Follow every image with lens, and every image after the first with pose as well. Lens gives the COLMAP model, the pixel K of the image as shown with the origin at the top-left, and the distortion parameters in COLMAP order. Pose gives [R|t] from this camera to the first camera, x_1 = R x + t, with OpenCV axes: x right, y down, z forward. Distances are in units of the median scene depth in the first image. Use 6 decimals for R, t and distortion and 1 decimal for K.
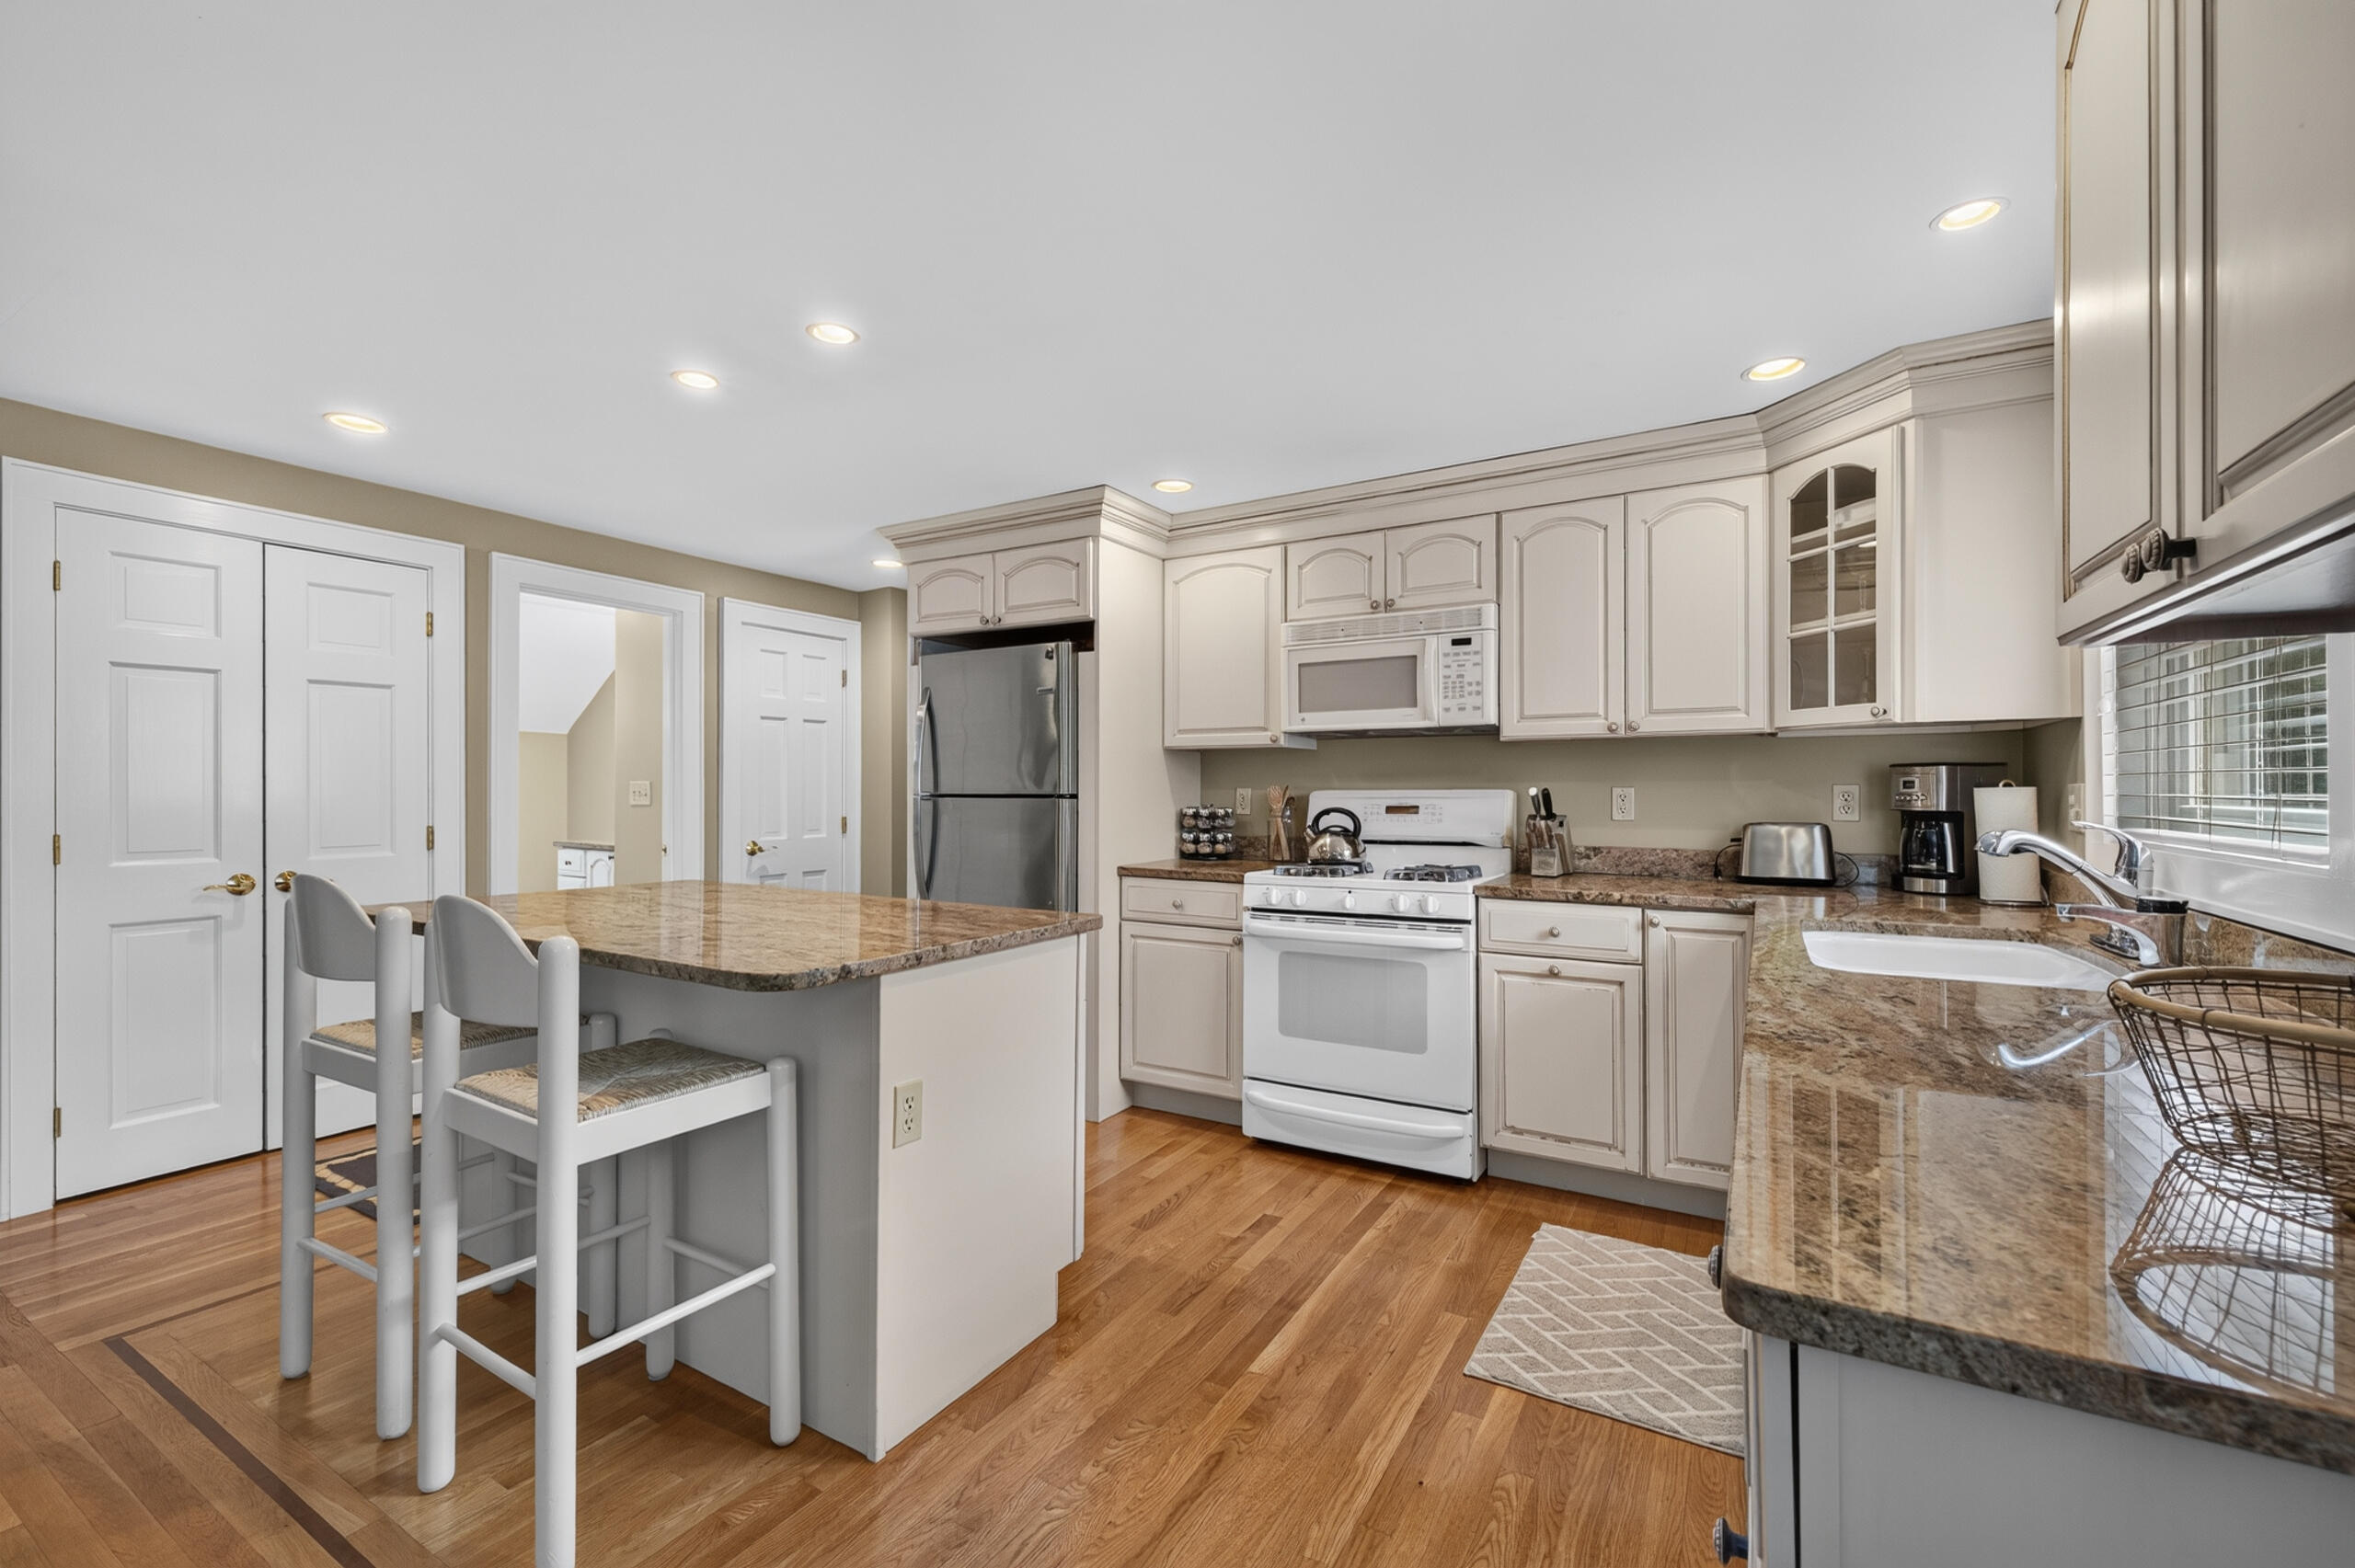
lens RADIAL K [[988.0, 0, 1167.2], [0, 988.0, 786.9], [0, 0, 1]] dist [0.011651, -0.000863]
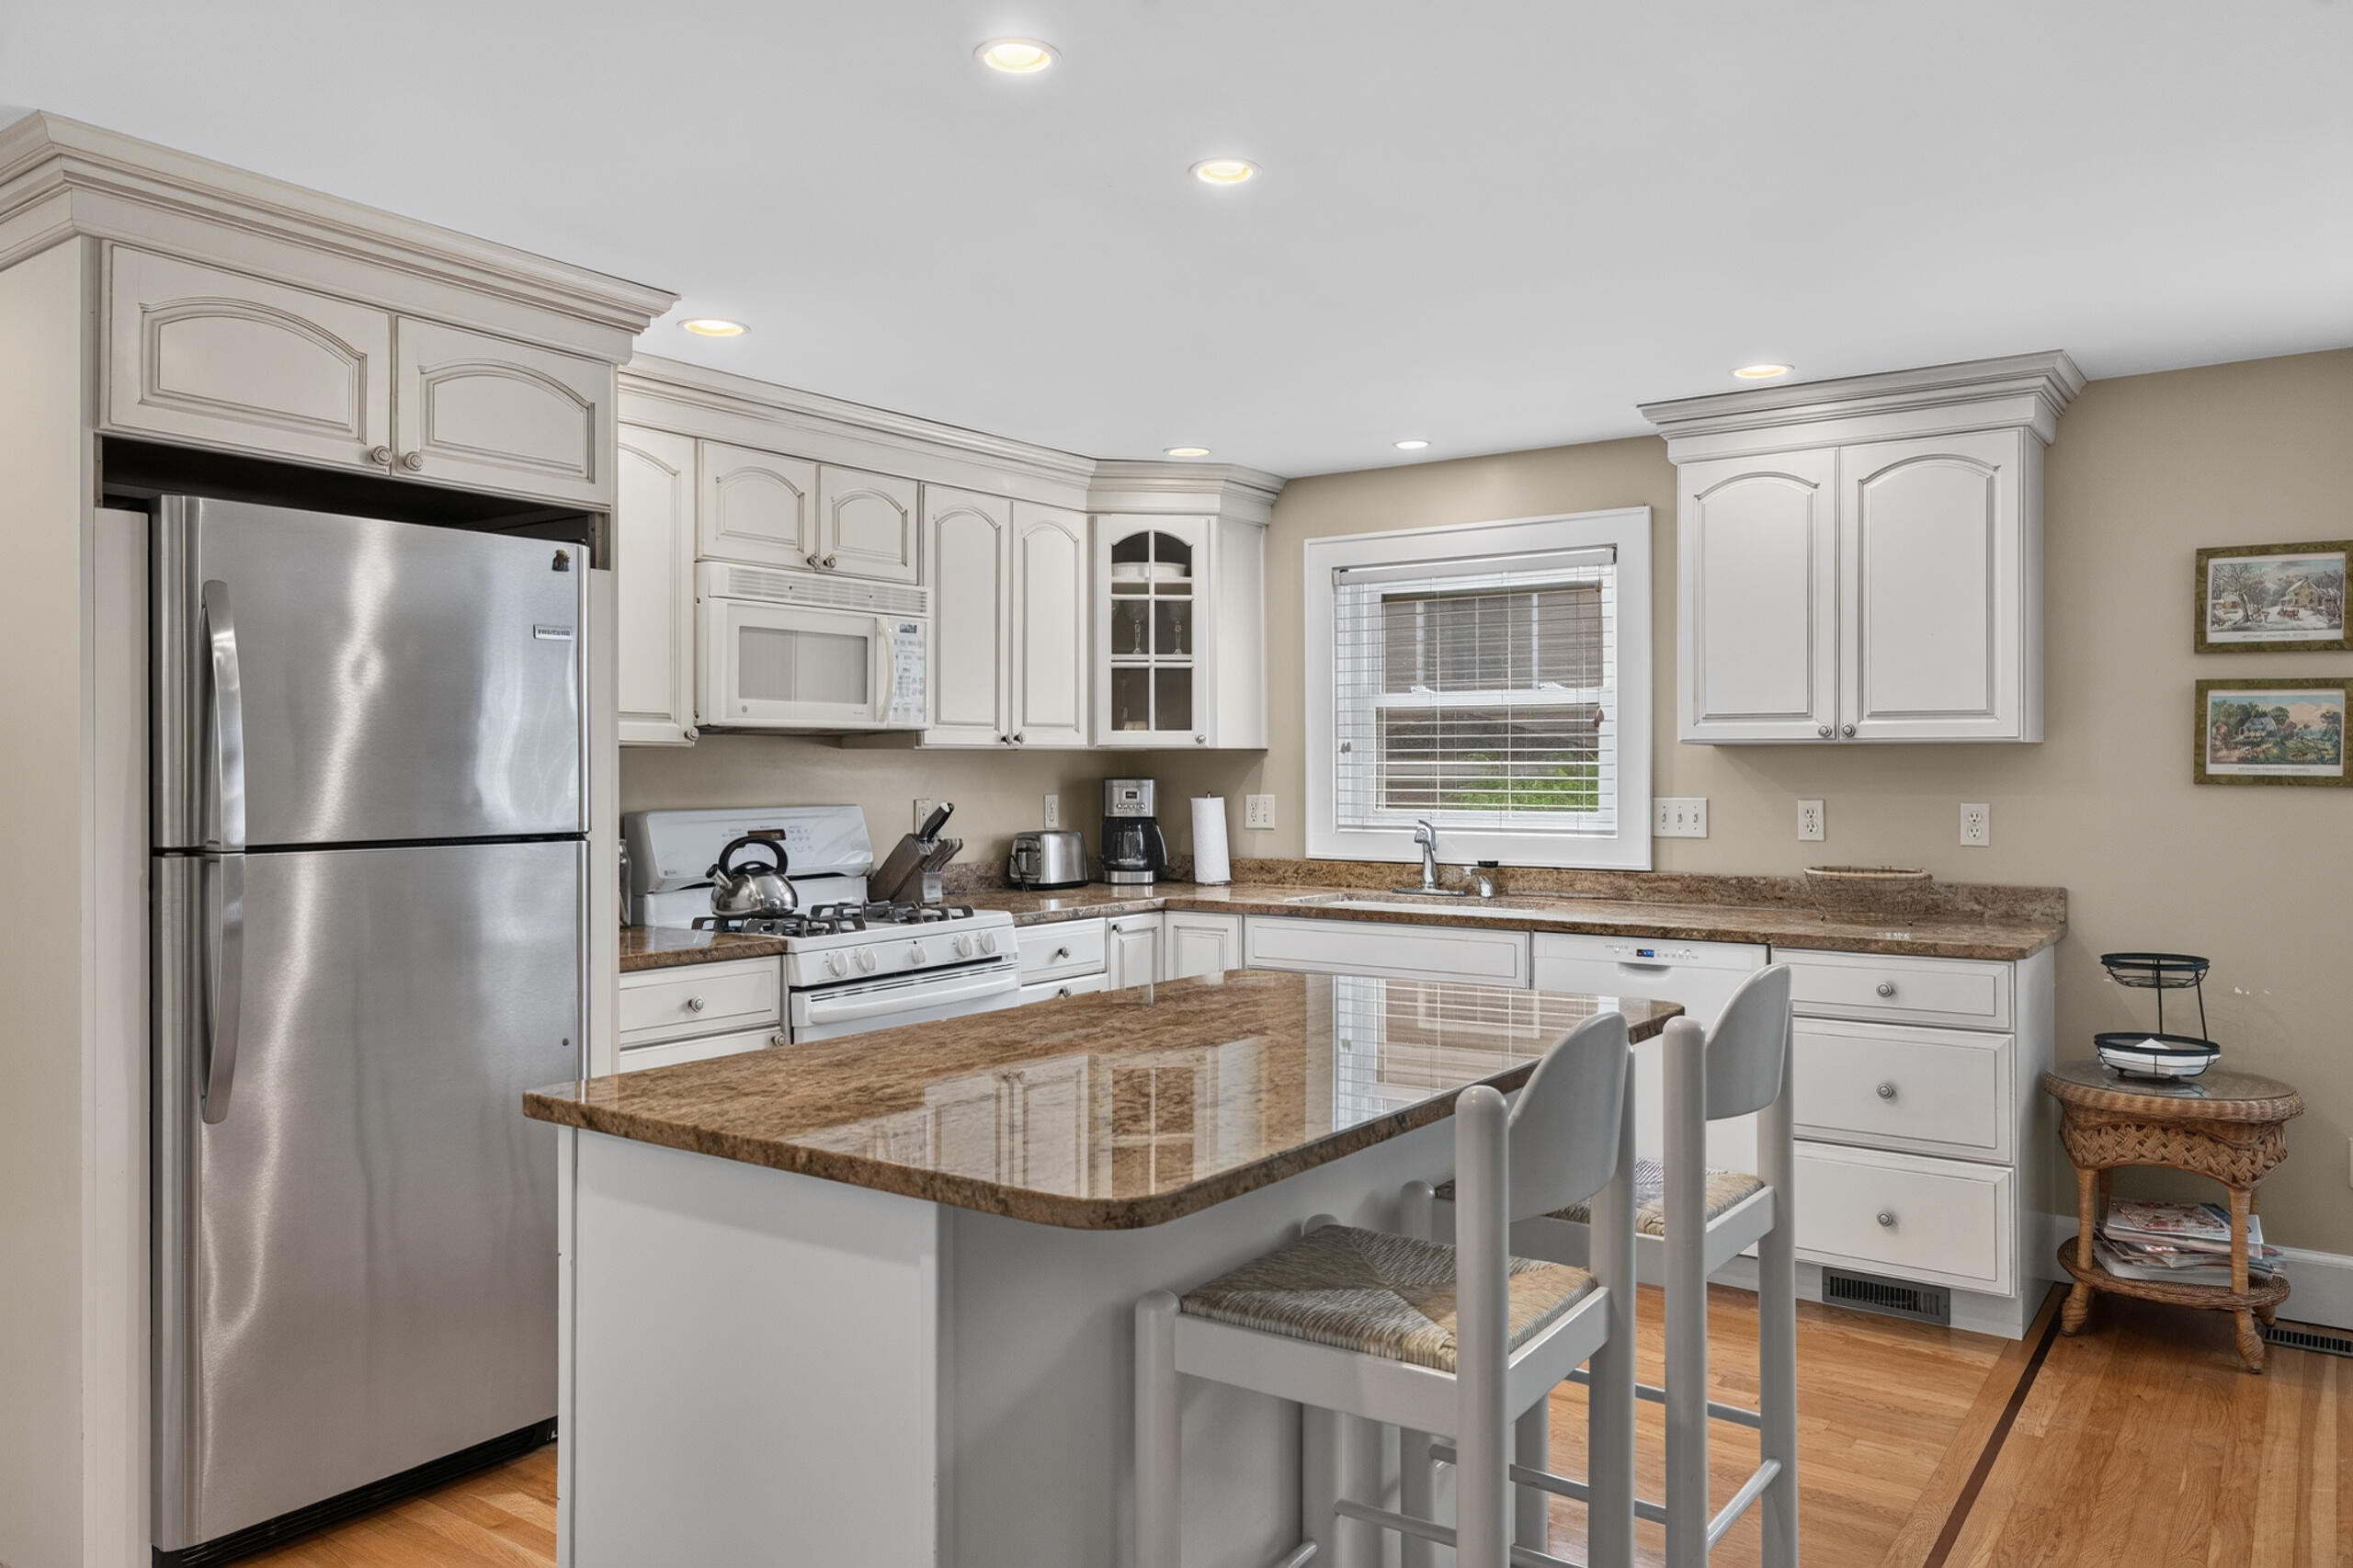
lens RADIAL K [[1627.5, 0, 1159.2], [0, 1627.5, 765.5], [0, 0, 1]] dist [0.002170, 0.009926]
pose [[0.082391, 0.003216, 0.996595, -1.086969], [0.003334, 0.999988, -0.003502, -0.027510], [-0.996595, 0.003611, 0.082379, 0.708536]]
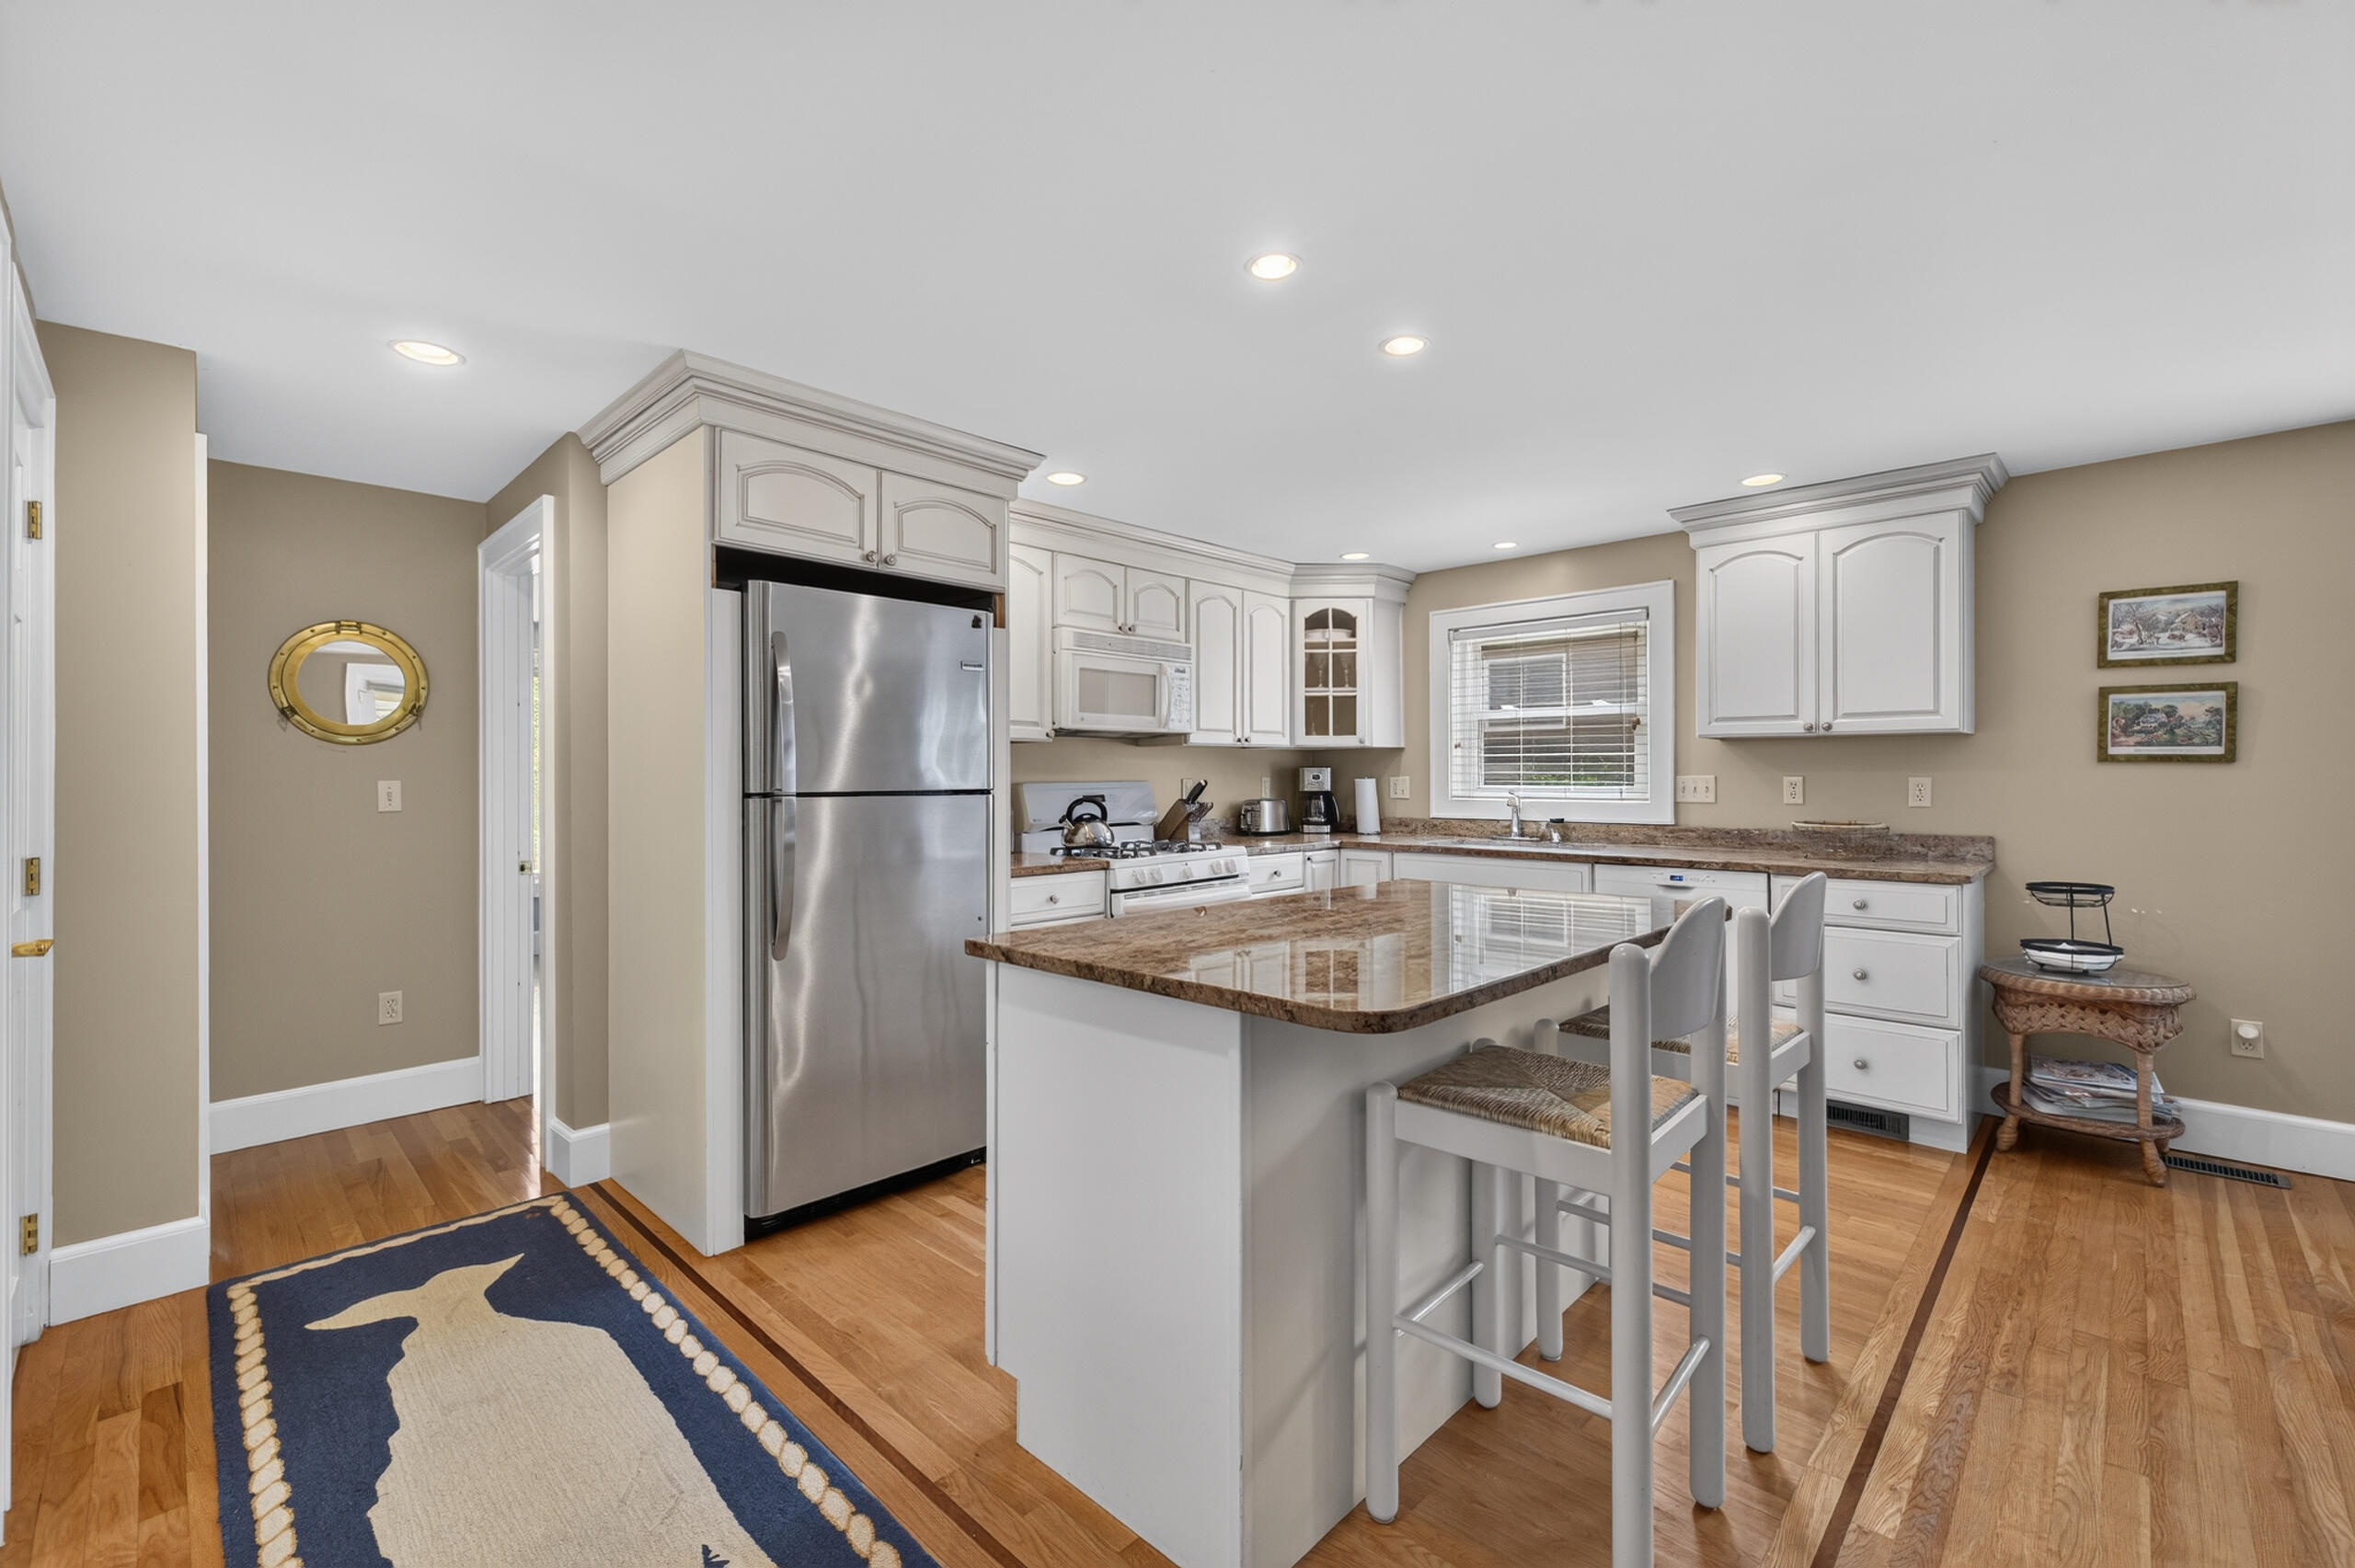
lens RADIAL K [[988.0, 0, 1169.1], [0, 988.0, 772.7], [0, 0, 1]] dist [0.011651, -0.000863]
pose [[0.224768, 0.004985, 0.974400, -1.036594], [0.004398, 0.999972, -0.006130, -0.000836], [-0.974402, 0.005663, 0.224739, 0.749251]]
